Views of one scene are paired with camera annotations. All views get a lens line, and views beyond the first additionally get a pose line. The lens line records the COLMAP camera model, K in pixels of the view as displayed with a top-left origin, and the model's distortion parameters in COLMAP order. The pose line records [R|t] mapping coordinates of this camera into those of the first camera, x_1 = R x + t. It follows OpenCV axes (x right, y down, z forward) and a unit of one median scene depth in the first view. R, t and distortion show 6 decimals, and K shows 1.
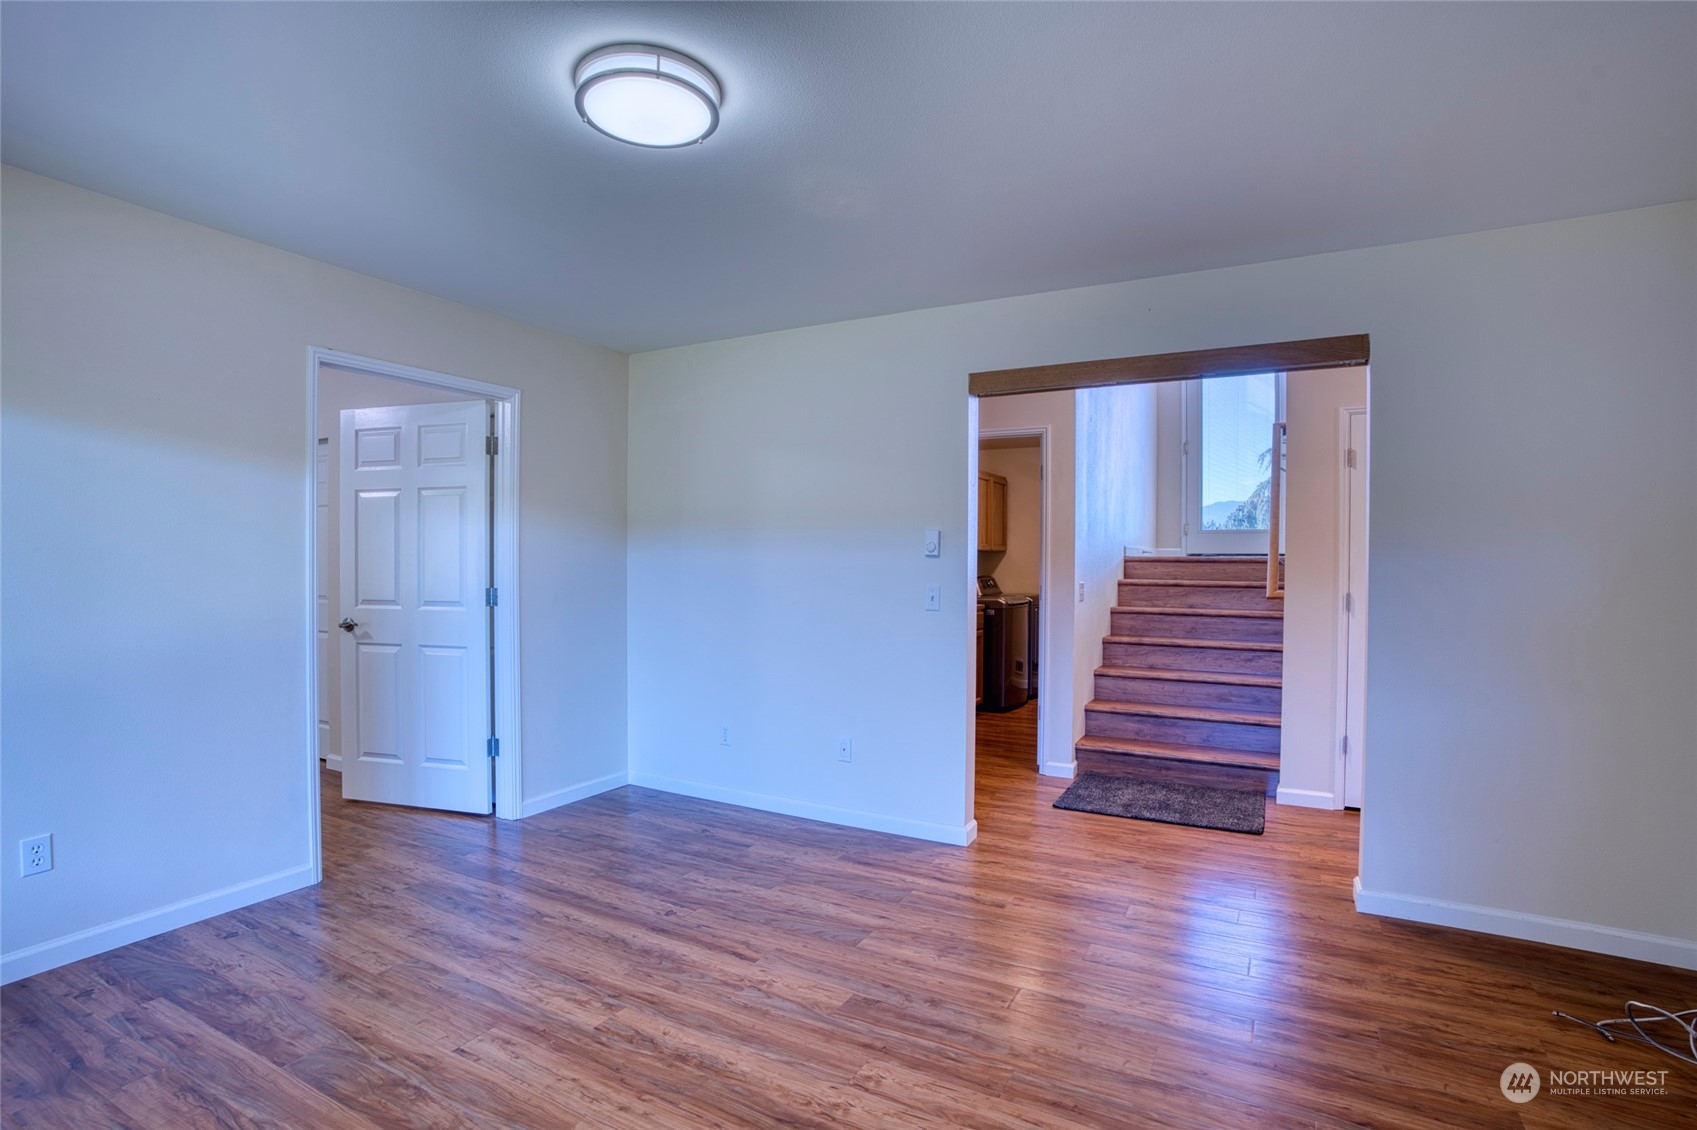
lens RADIAL K [[840.9, 0, 848.5], [0, 840.9, 565.0], [0, 0, 1]] dist [-0.073802, 0.034912]
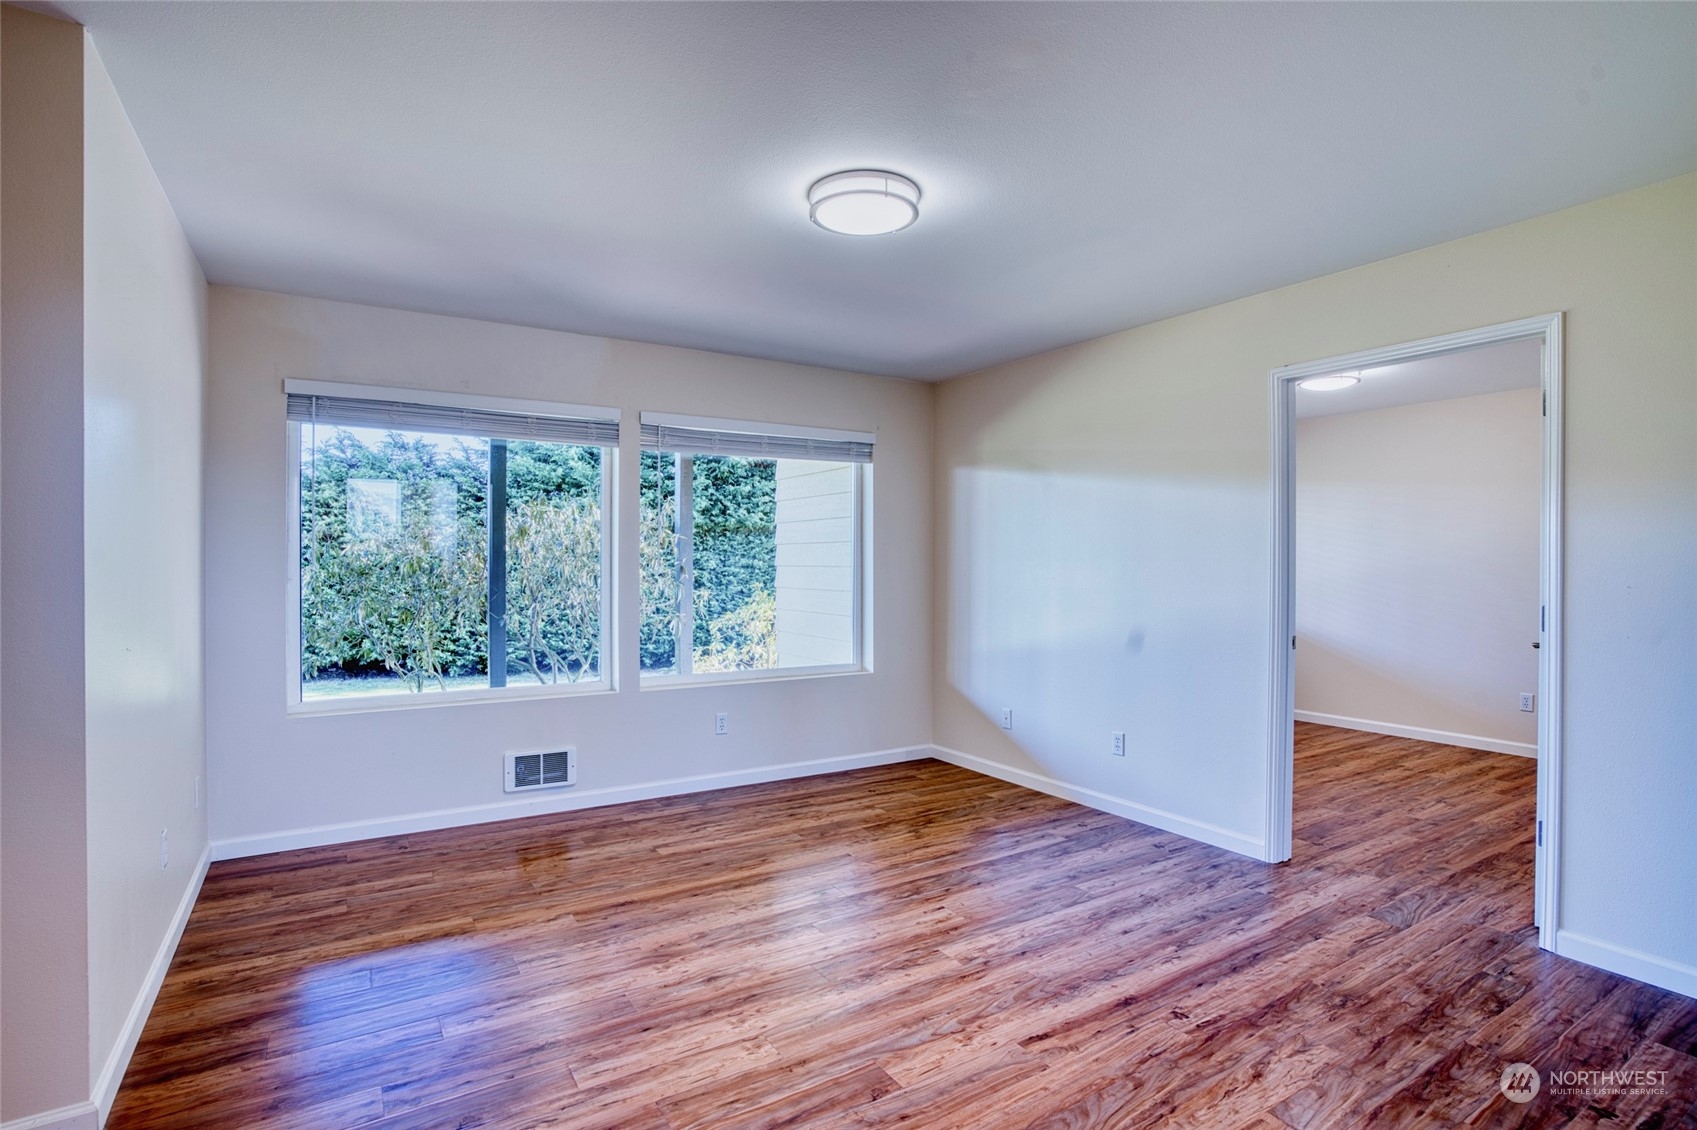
lens RADIAL K [[840.9, 0, 848.5], [0, 840.9, 565.0], [0, 0, 1]] dist [-0.073802, 0.034912]
pose [[-0.492854, -0.005985, -0.870092, 0.615560], [-0.011958, 0.999928, -0.000104, -0.000350], [0.870030, 0.010354, -0.492890, 1.111622]]
